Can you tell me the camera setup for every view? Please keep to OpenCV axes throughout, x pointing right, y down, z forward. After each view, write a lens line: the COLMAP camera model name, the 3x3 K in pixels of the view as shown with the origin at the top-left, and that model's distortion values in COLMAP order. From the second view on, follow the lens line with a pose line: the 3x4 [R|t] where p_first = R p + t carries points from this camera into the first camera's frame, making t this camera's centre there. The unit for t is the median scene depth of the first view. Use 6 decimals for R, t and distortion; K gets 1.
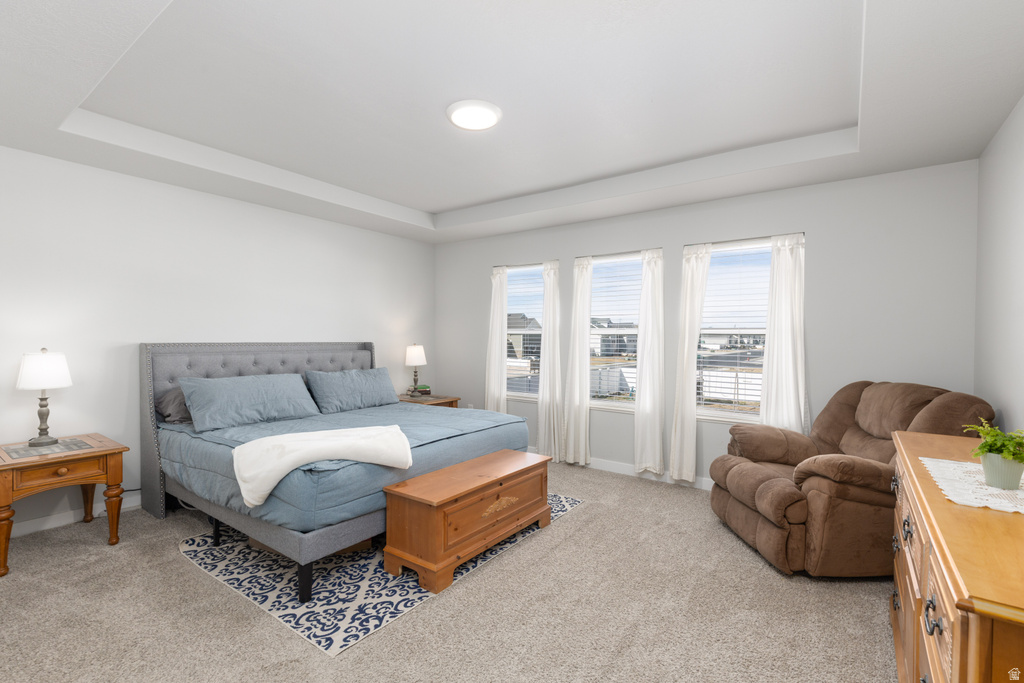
lens RADIAL K [[462.4, 0, 509.6], [0, 462.4, 342.6], [0, 0, 1]] dist [0.005210, -0.002114]
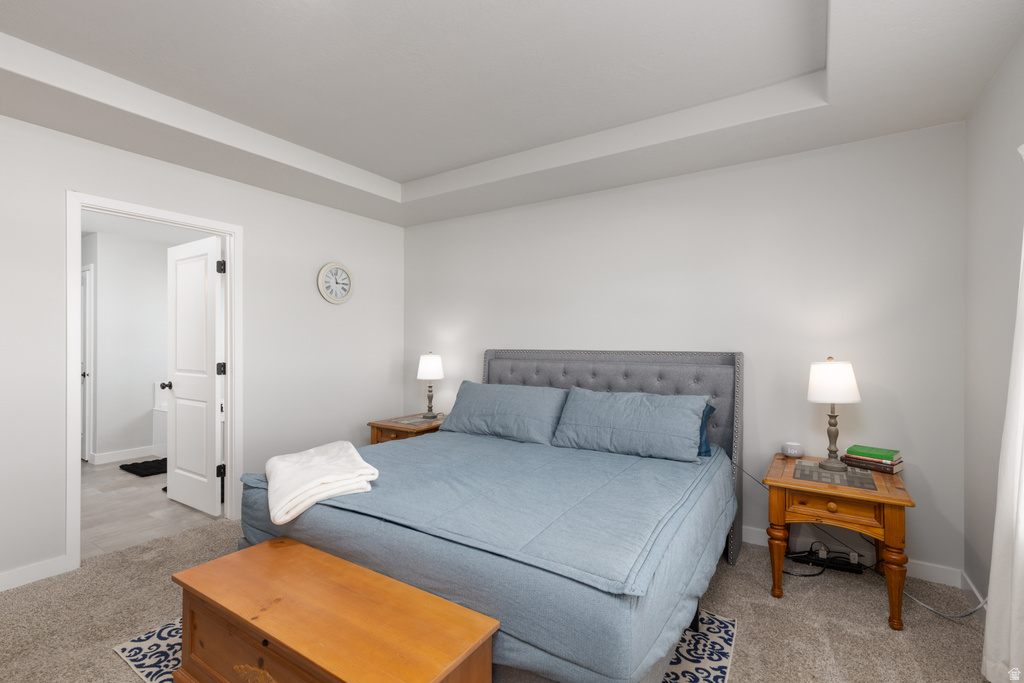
lens RADIAL K [[462.4, 0, 507.4], [0, 462.4, 343.7], [0, 0, 1]] dist [0.005210, -0.002114]
pose [[0.051895, -0.009240, -0.998610, 0.340123], [-0.013670, 0.999857, -0.009962, -0.001004], [0.998559, 0.014168, 0.051762, 0.876507]]
